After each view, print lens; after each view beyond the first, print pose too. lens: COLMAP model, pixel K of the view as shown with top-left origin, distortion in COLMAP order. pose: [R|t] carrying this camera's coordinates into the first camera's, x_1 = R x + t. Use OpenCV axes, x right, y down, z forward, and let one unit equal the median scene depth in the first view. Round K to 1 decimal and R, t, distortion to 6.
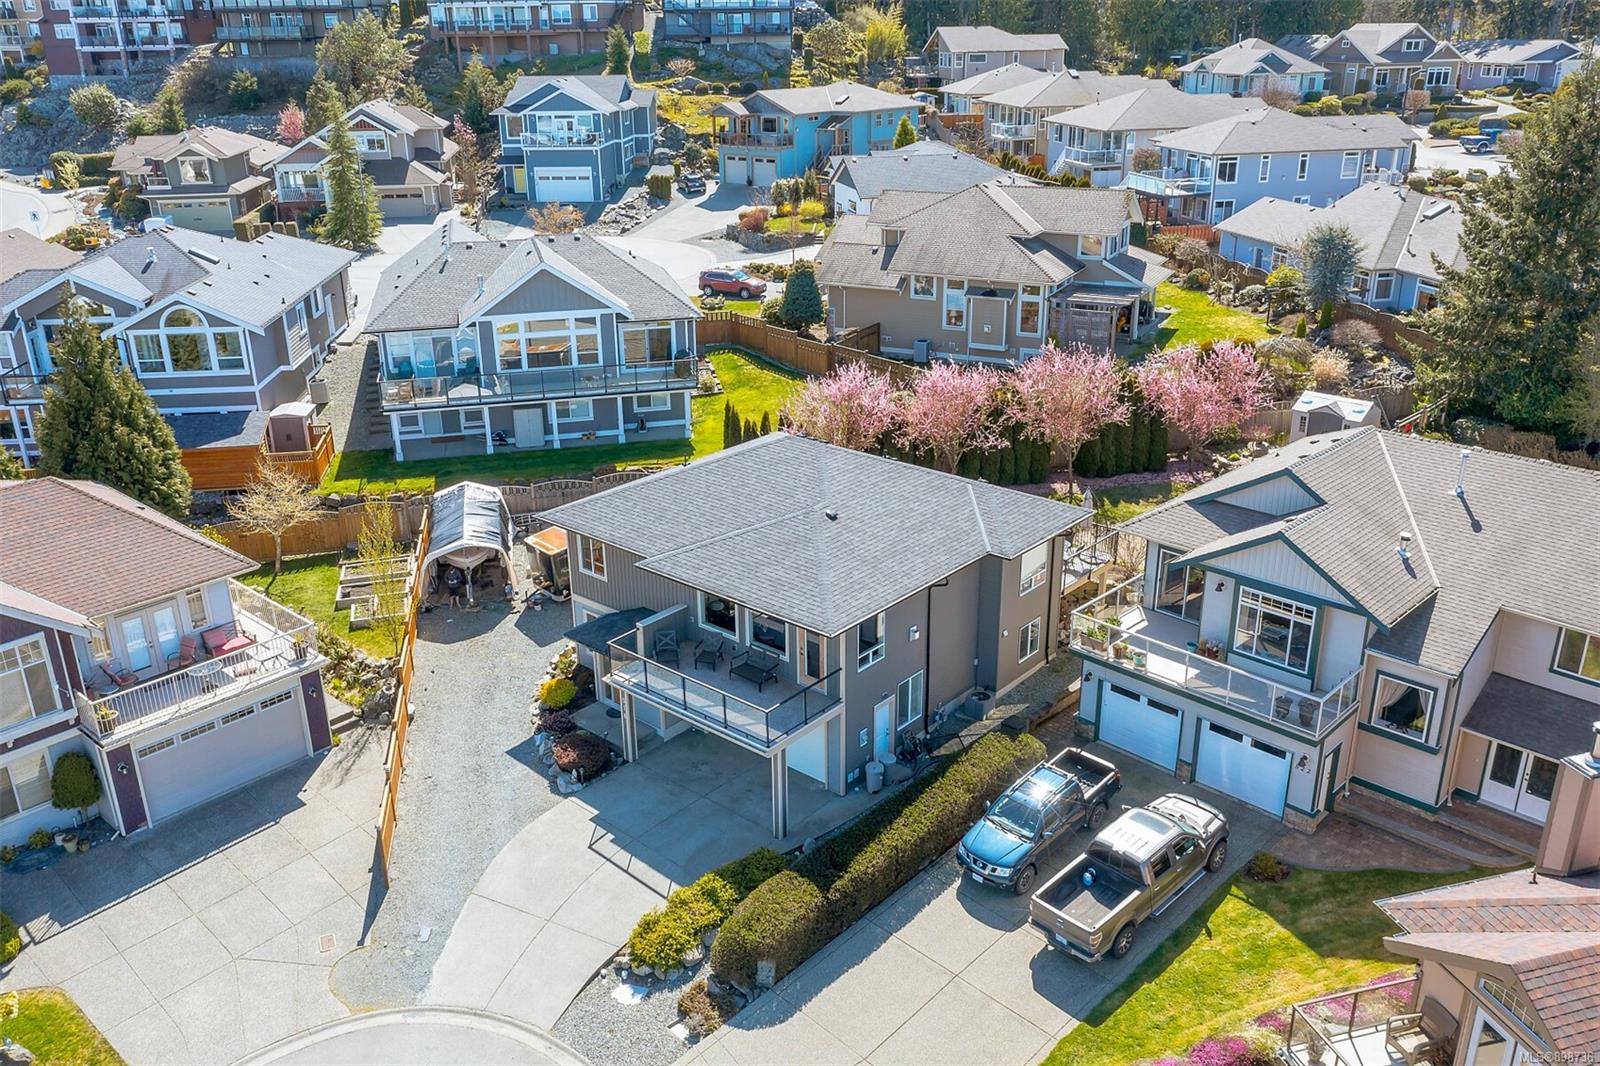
lens RADIAL K [[1326.9, 0, 800.0], [0, 1326.9, 533.0], [0, 0, 1]] dist [0.002525, 0.004569]
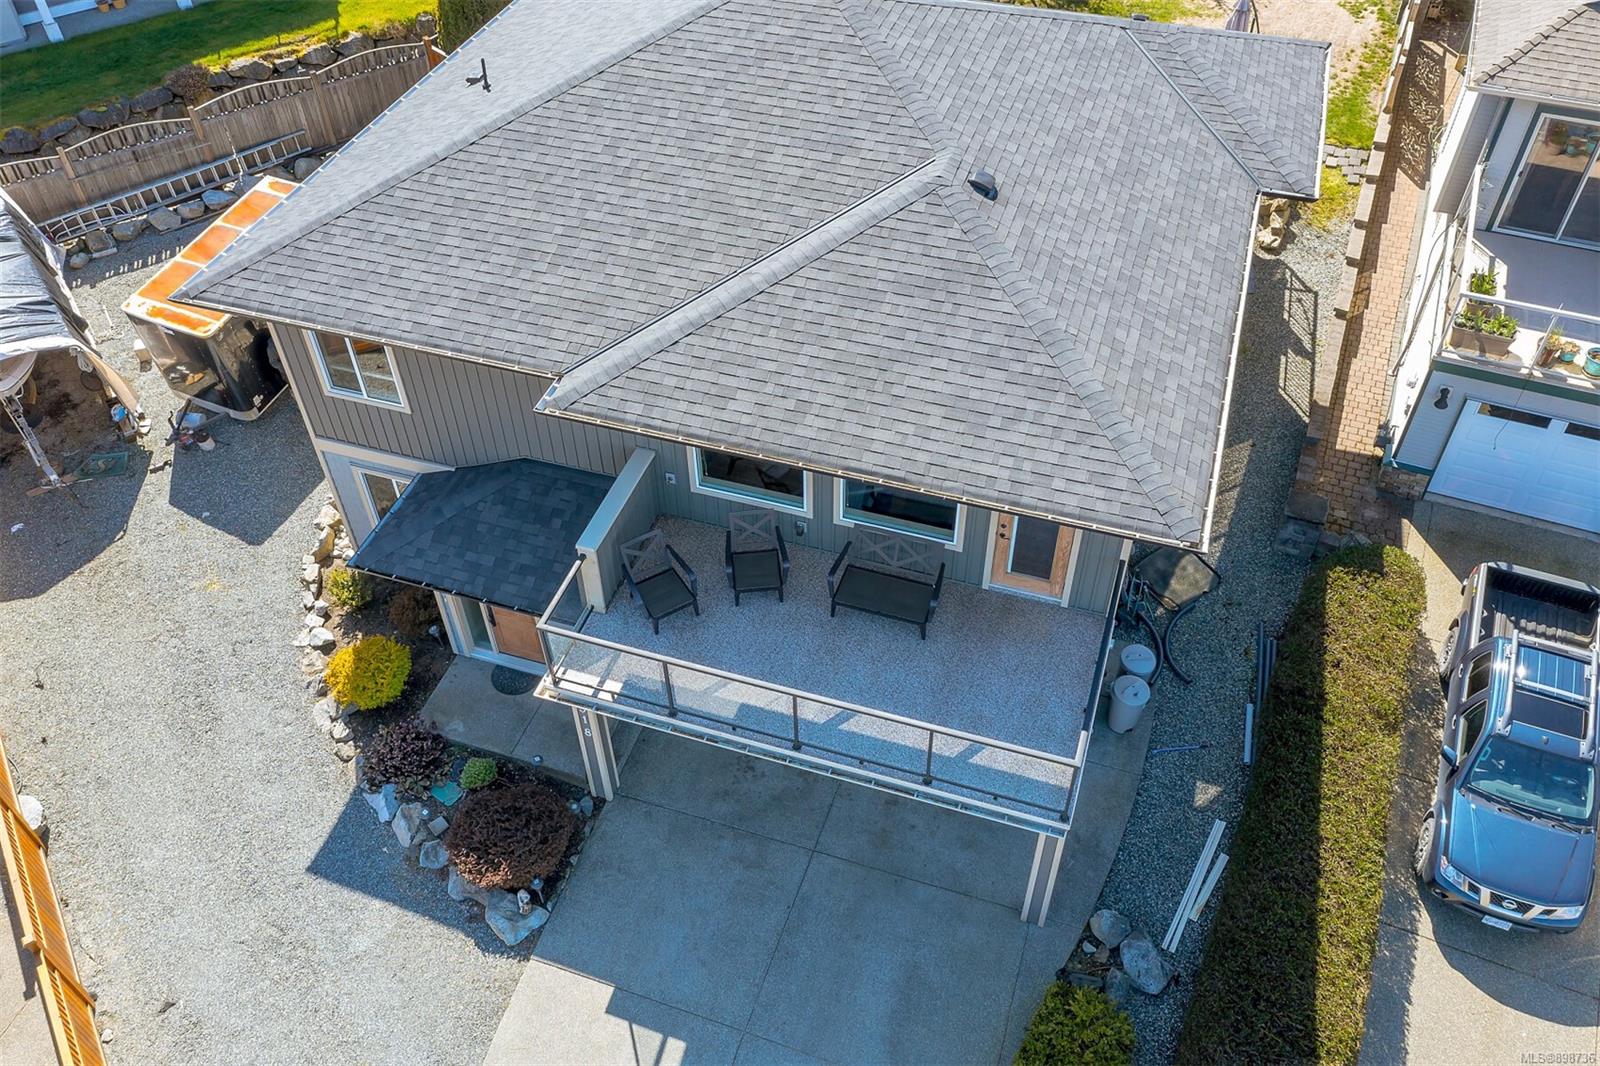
lens RADIAL K [[1285.0, 0, 800.0], [0, 1285.0, 533.0], [0, 0, 1]] dist [0.002678, -0.000112]
pose [[0.921022, -0.275764, 0.275086, -0.158955], [0.144764, 0.897992, 0.415516, -0.085178], [-0.361609, -0.342877, 0.866991, 0.598300]]
